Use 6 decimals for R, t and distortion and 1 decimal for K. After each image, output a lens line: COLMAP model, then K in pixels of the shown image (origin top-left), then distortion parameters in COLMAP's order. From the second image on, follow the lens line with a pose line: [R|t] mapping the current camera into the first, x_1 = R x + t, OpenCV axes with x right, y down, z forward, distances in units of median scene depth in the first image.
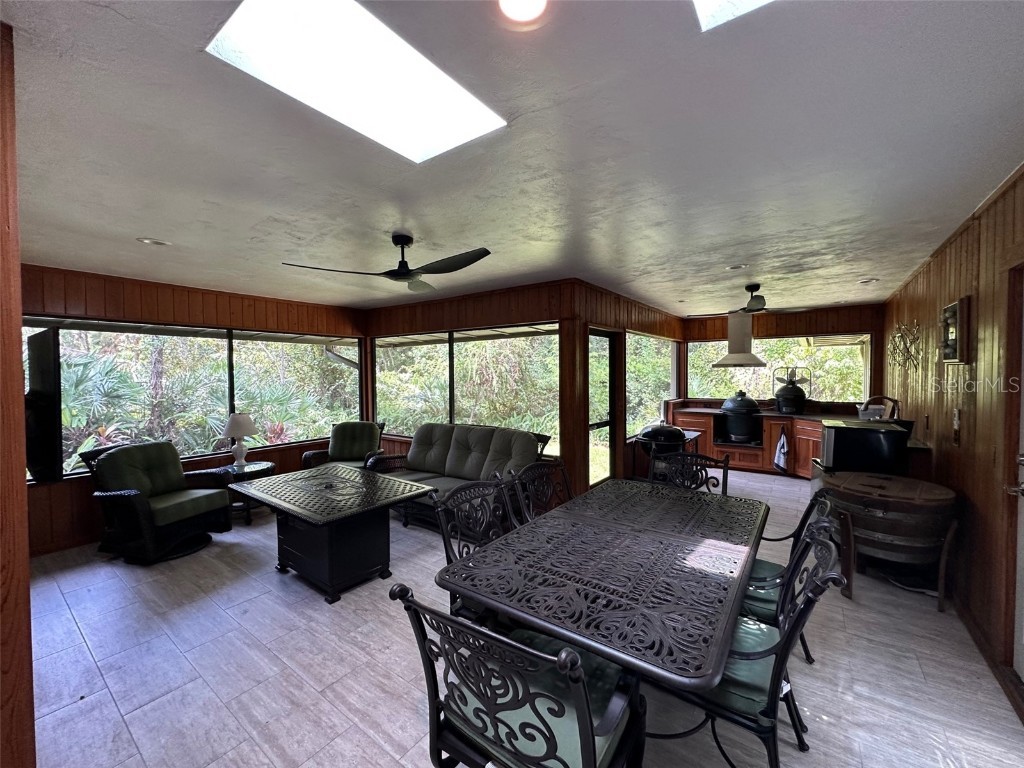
lens RADIAL K [[411.6, 0, 510.7], [0, 411.6, 379.8], [0, 0, 1]] dist [-0.000512, 0.000900]
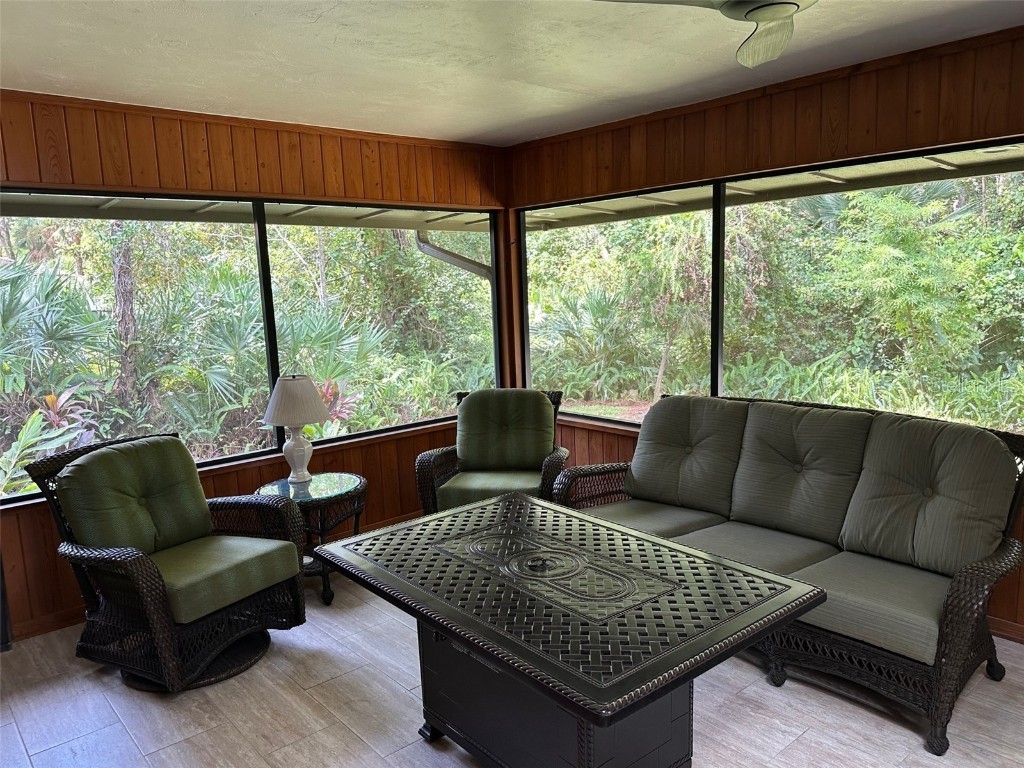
lens RADIAL K [[754.3, 0, 516.1], [0, 754.3, 383.6], [0, 0, 1]] dist [0.034989, -0.035988]
pose [[0.975665, 0.002557, -0.219252, -0.140967], [0.024526, 0.992384, 0.120713, -0.007621], [0.217891, -0.123153, 0.968172, 0.132298]]
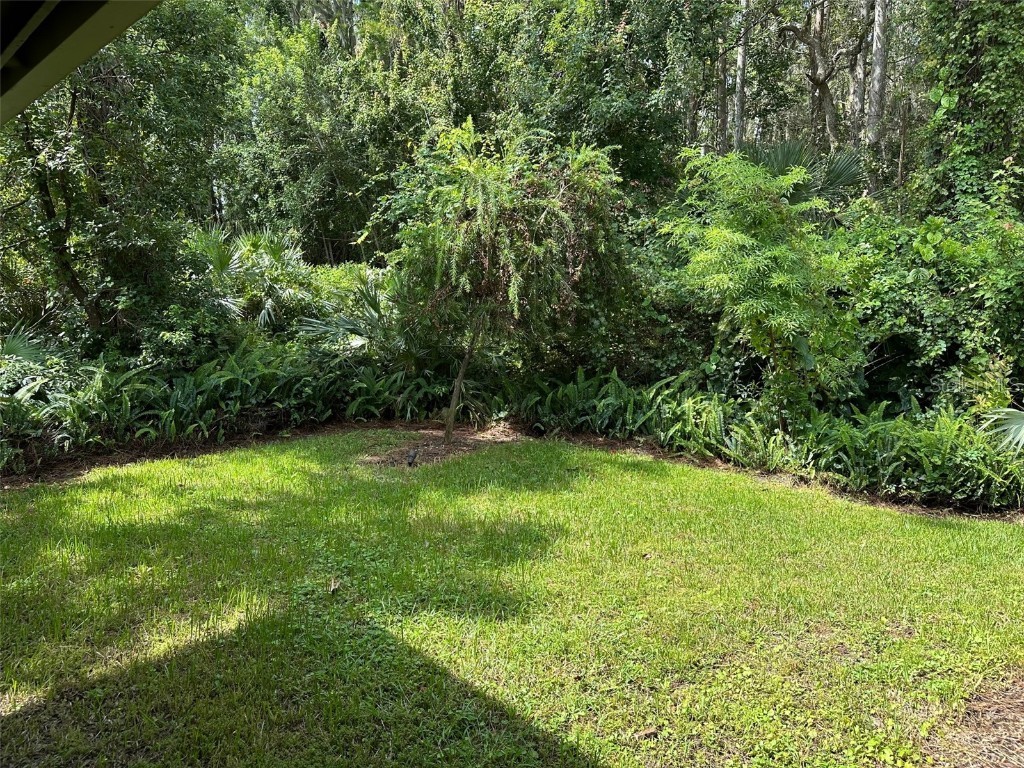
lens RADIAL K [[718.8, 0, 504.7], [0, 718.8, 382.2], [0, 0, 1]] dist [0.048395, -0.058322]
pose [[0.982855, 0.033298, -0.181348, 0.137376], [-0.008432, 0.990645, 0.136201, -0.001262], [0.184187, -0.132337, 0.973942, 0.736665]]
